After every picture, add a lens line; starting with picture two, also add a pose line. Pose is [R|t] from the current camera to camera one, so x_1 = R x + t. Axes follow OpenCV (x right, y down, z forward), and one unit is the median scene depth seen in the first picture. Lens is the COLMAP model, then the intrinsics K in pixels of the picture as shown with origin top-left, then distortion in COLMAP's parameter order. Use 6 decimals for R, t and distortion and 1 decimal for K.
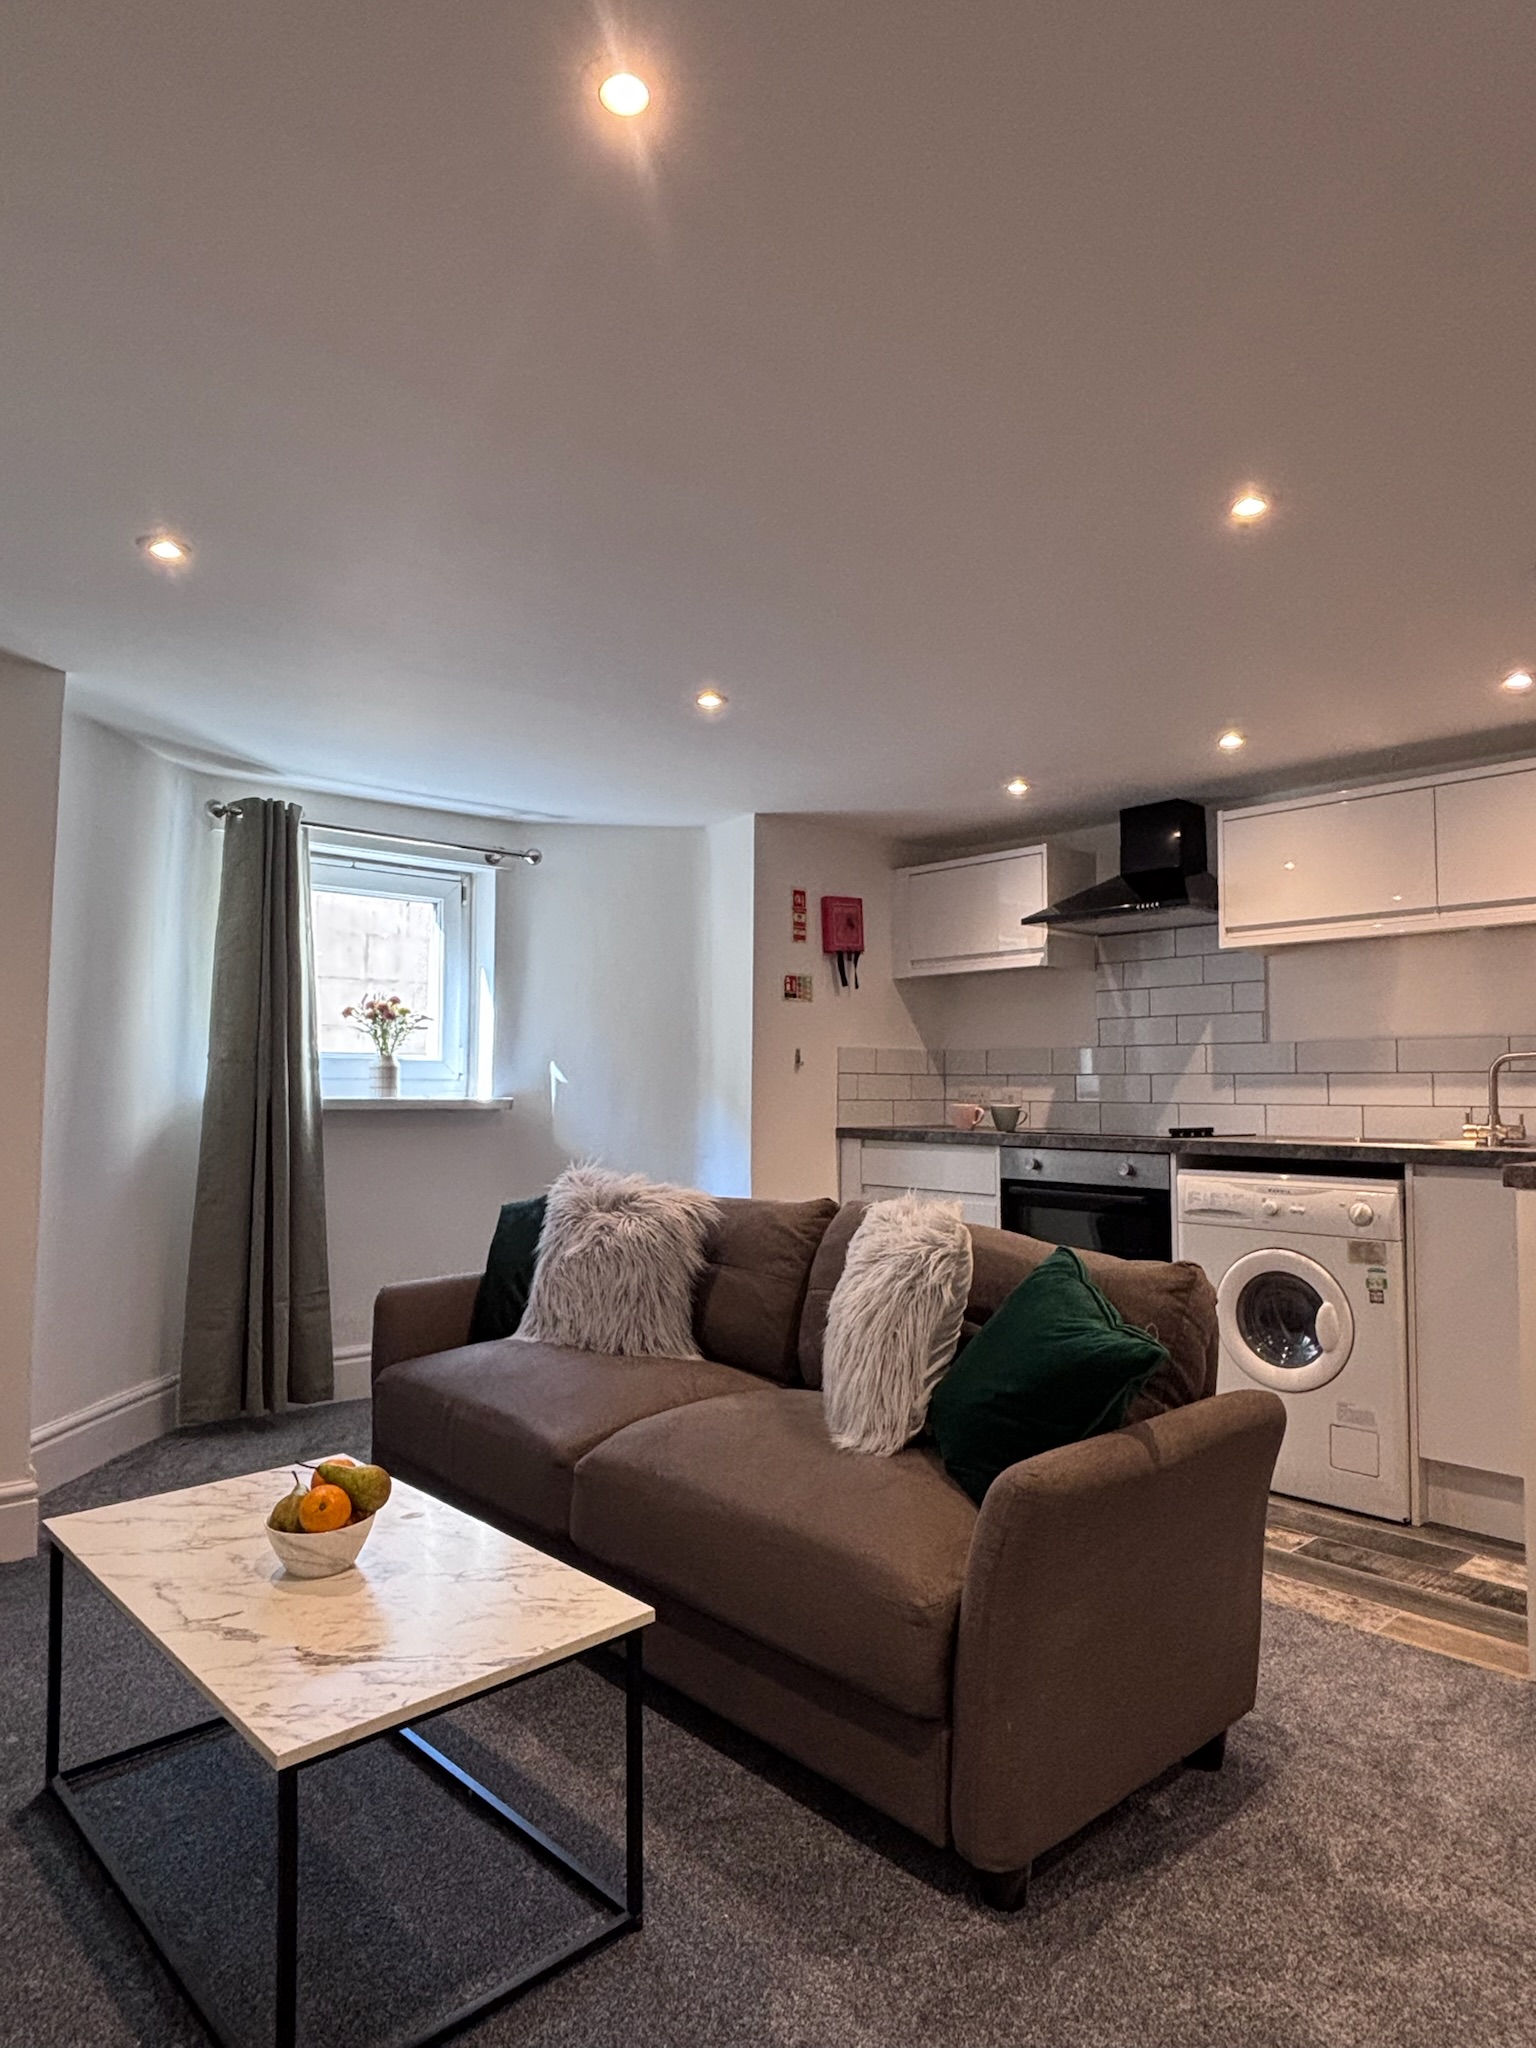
lens RADIAL K [[1202.8, 0, 780.5], [0, 1202.8, 1023.9], [0, 0, 1]] dist [0.051340, -0.081260]
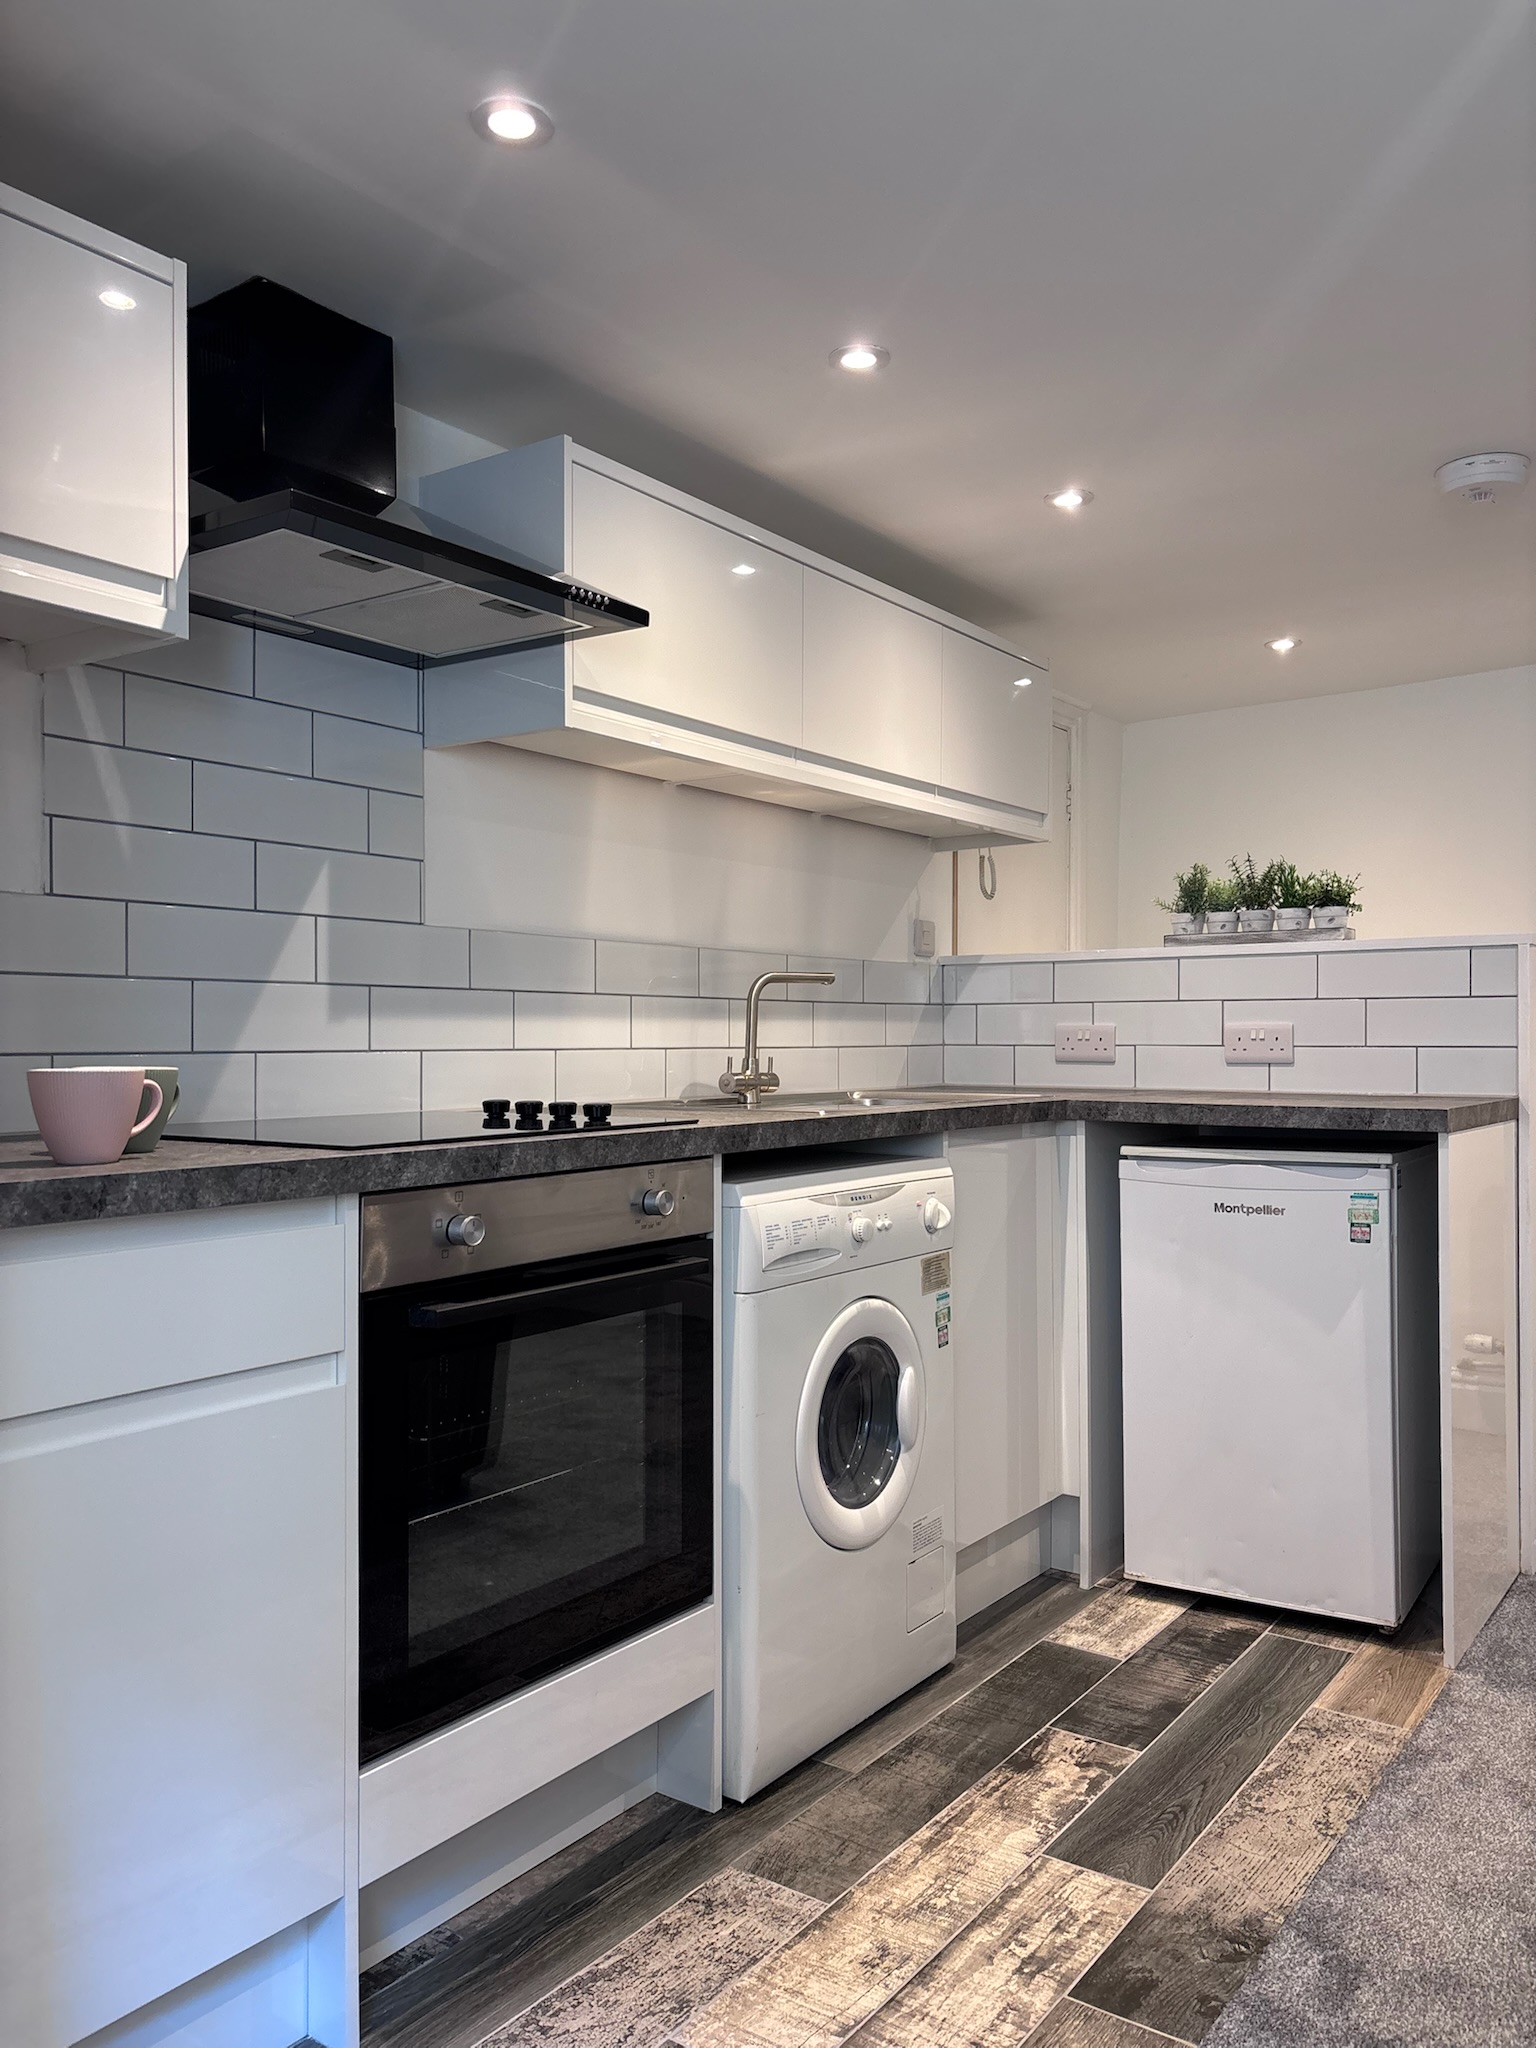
lens RADIAL K [[1540.8, 0, 771.1], [0, 1540.8, 1032.0], [0, 0, 1]] dist [0.058061, -0.074348]
pose [[-0.200008, 0.000026, 0.979794, -0.299754], [-0.055202, 0.998411, -0.011295, 0.072478], [-0.978238, -0.056346, -0.199689, 1.227521]]
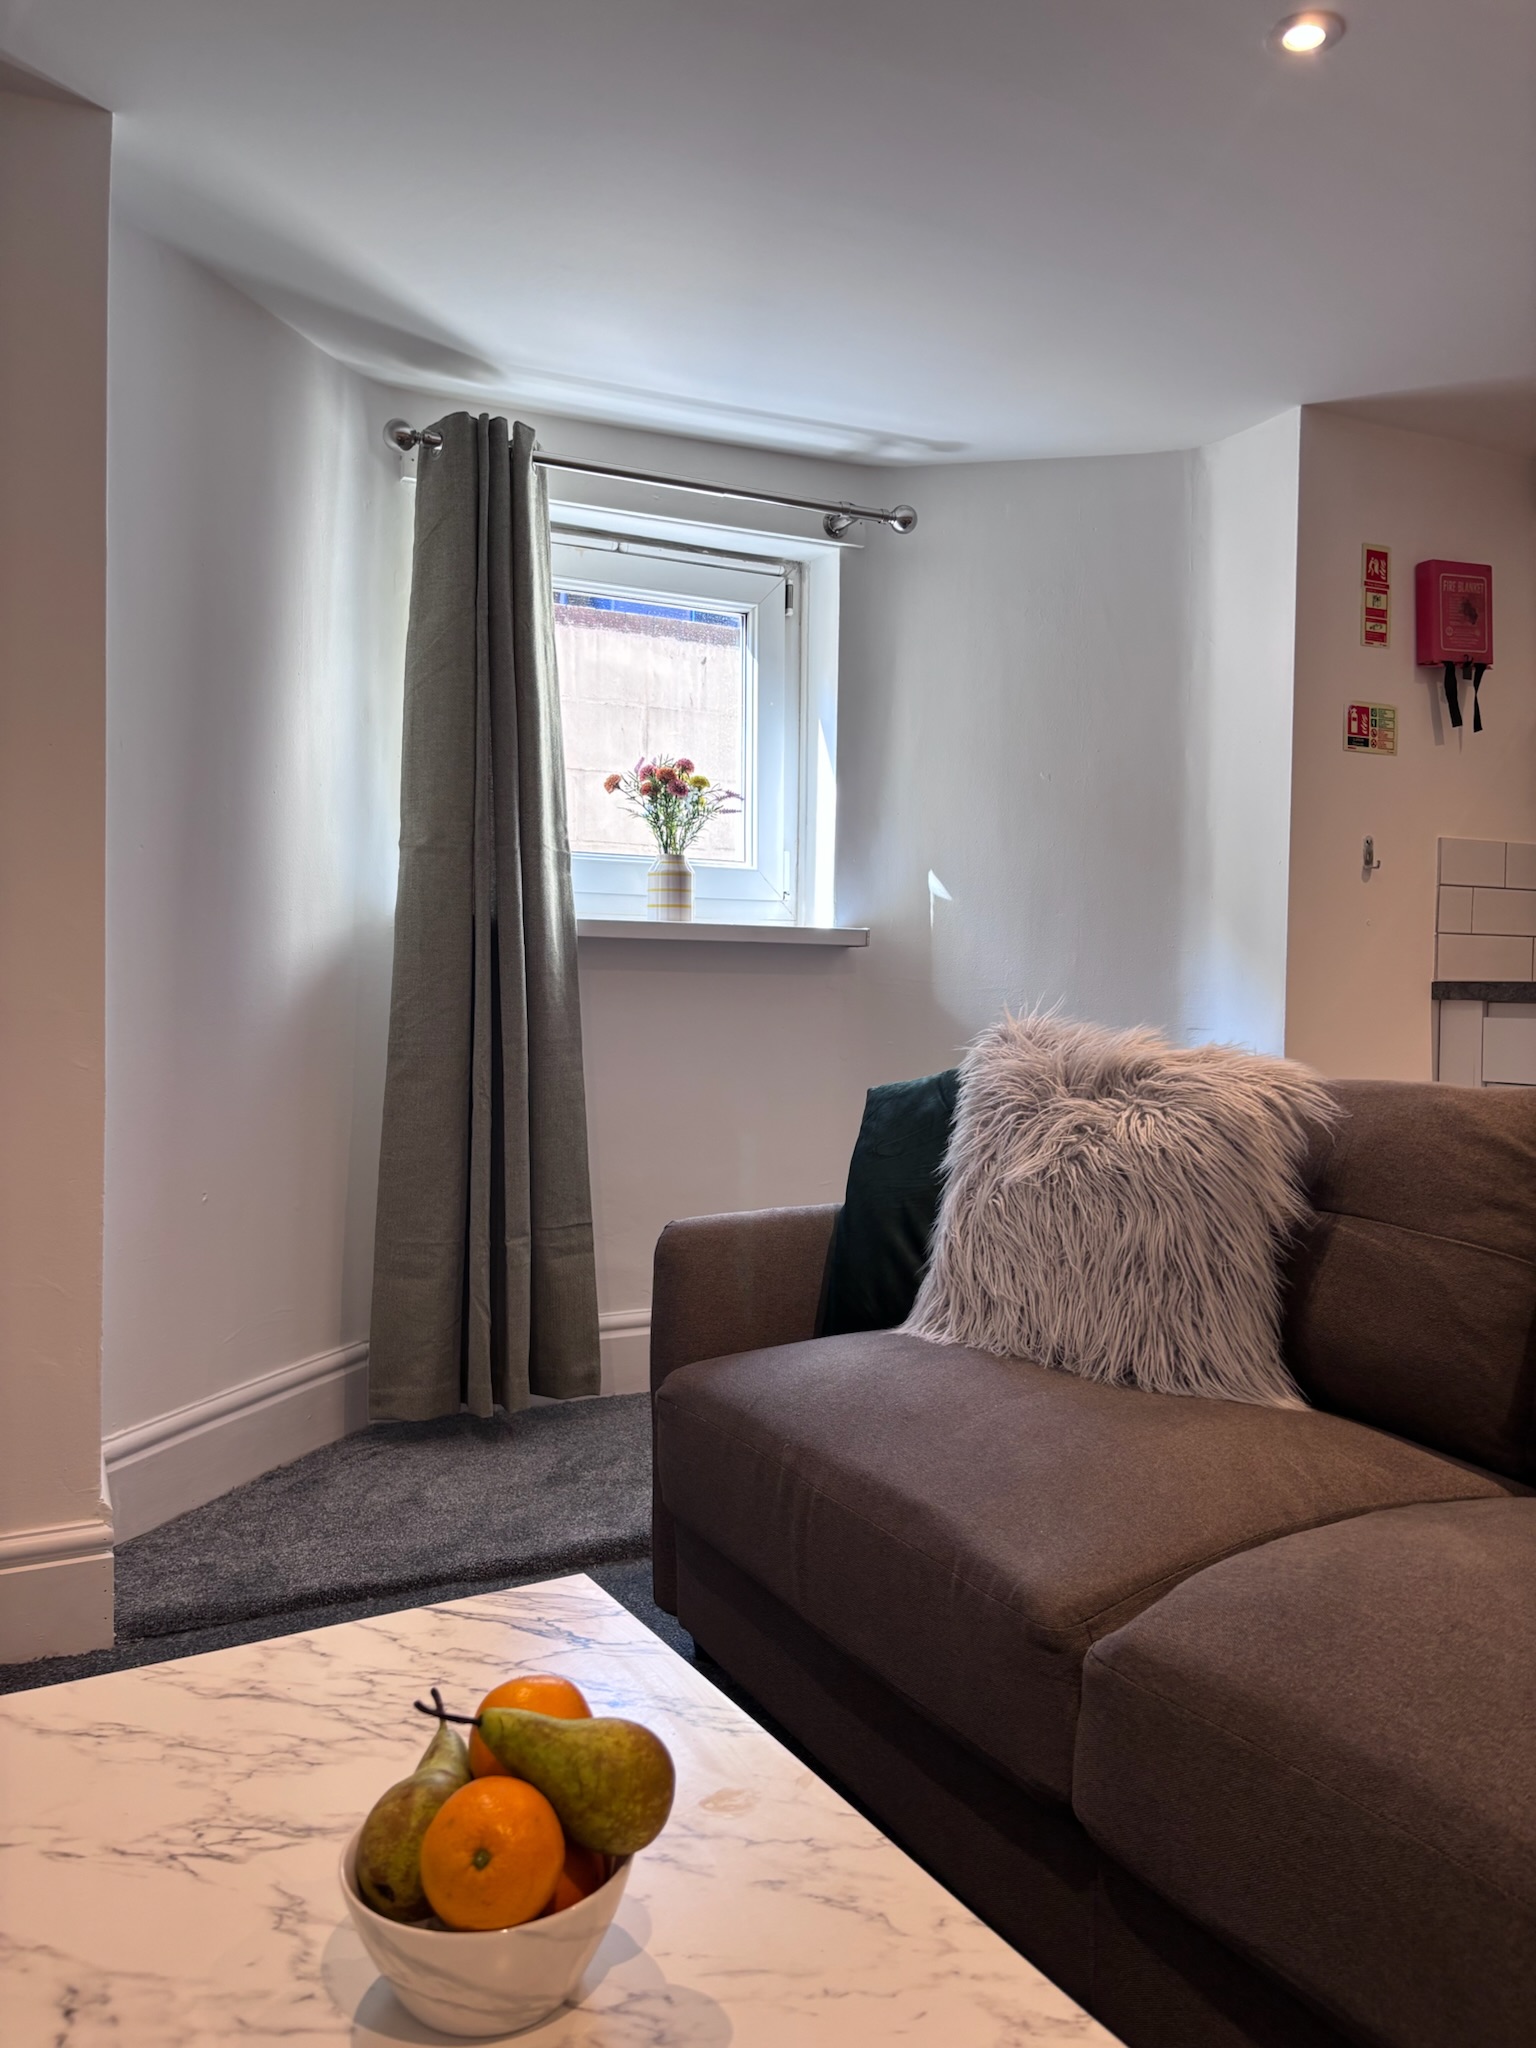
lens RADIAL K [[1525.7, 0, 792.6], [0, 1525.7, 1038.3], [0, 0, 1]] dist [0.099108, -0.226852]
pose [[0.970437, 0.015790, -0.240837, -0.099217], [0.005889, 0.996012, 0.089030, 0.066621], [0.241282, -0.087816, 0.966474, 0.322489]]
